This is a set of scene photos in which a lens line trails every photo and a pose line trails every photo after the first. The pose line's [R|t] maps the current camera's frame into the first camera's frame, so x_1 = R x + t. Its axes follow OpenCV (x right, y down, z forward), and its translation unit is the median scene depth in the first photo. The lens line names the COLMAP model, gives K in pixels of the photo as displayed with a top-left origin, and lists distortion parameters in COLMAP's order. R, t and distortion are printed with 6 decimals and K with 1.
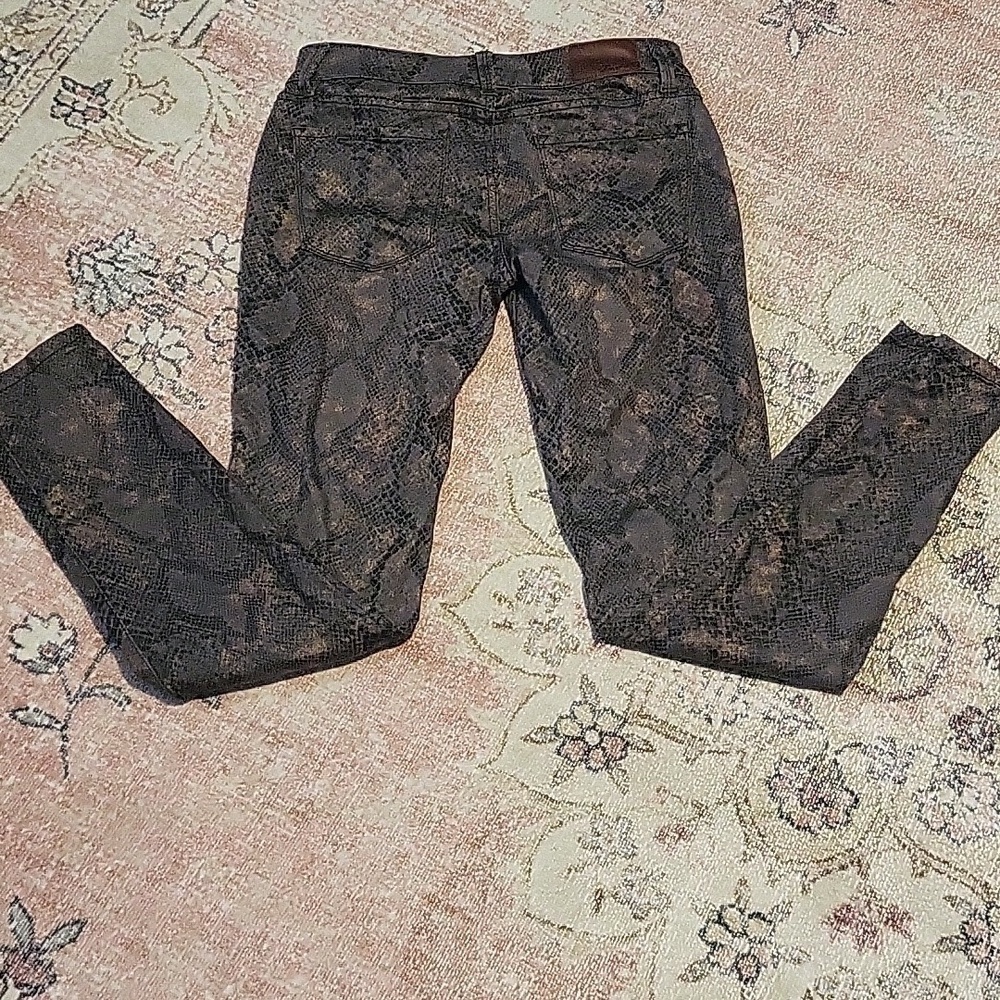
lens RADIAL K [[1992.3, 0, 498.4], [0, 1992.3, 500.0], [0, 0, 1]] dist [0.038798, 0.000000]
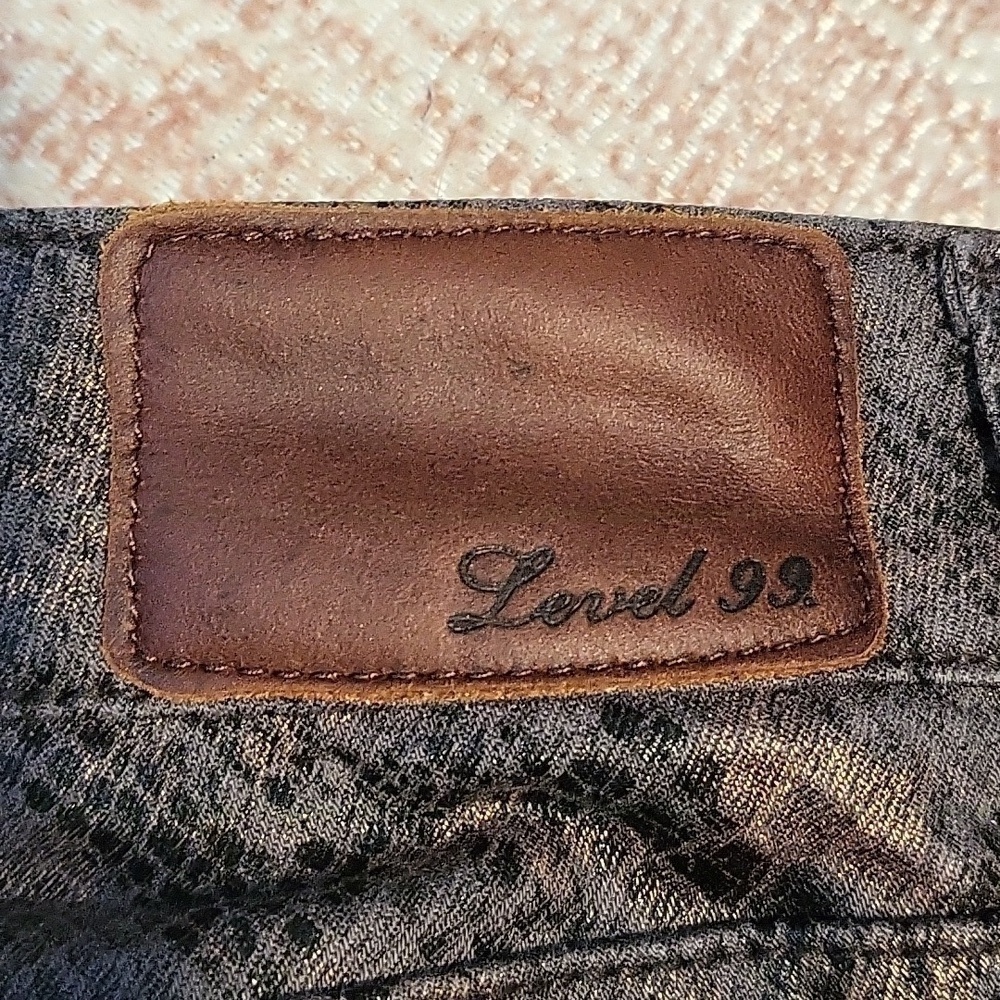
lens RADIAL K [[1992.3, 0, 498.3], [0, 1992.3, 499.1], [0, 0, 1]] dist [0.038798, 0.000000]
pose [[0.982220, 0.113326, 0.149672, 0.039684], [-0.147907, 0.958130, 0.245173, -0.245144], [-0.115621, -0.262951, 0.957856, 0.926039]]
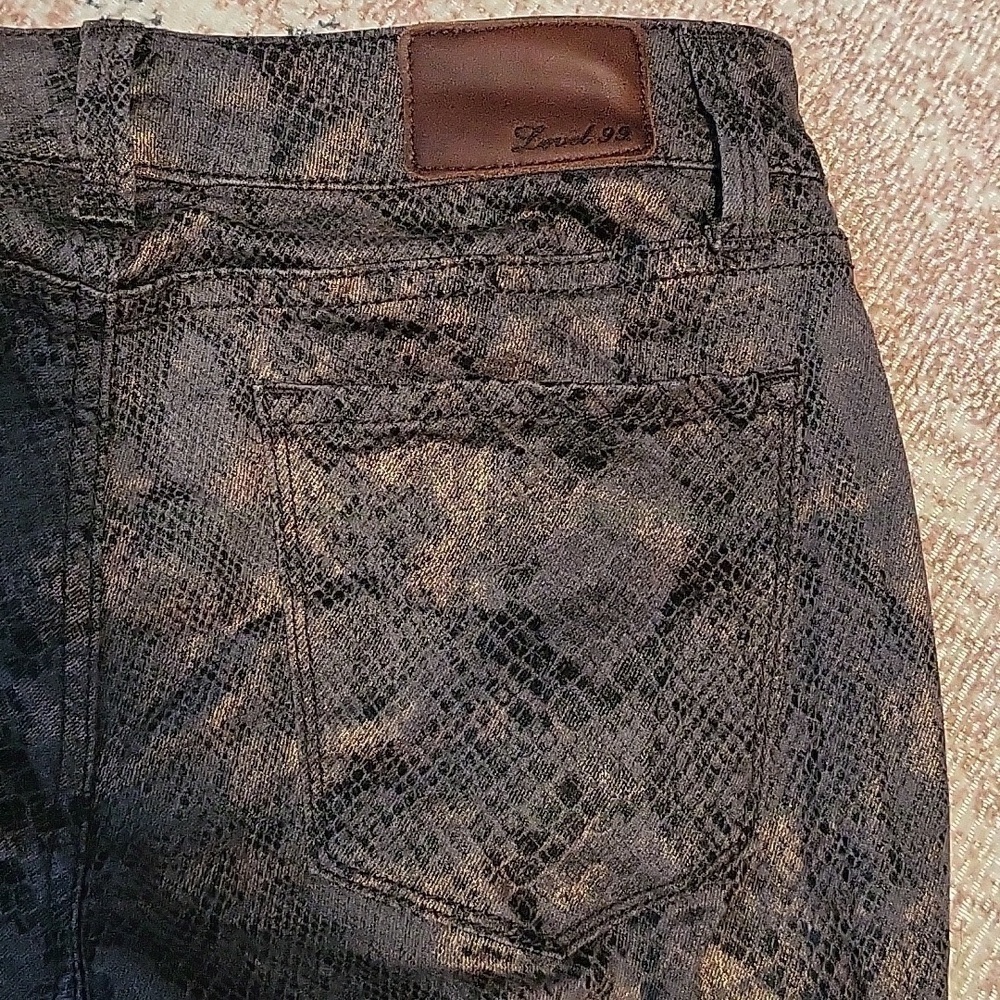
lens RADIAL K [[1992.3, 0, 504.4], [0, 1992.3, 500.8], [0, 0, 1]] dist [0.038798, 0.000000]
pose [[0.995977, 0.075386, 0.048443, 0.040508], [-0.085360, 0.962653, 0.256931, -0.242138], [-0.027265, -0.260033, 0.965215, 0.721532]]
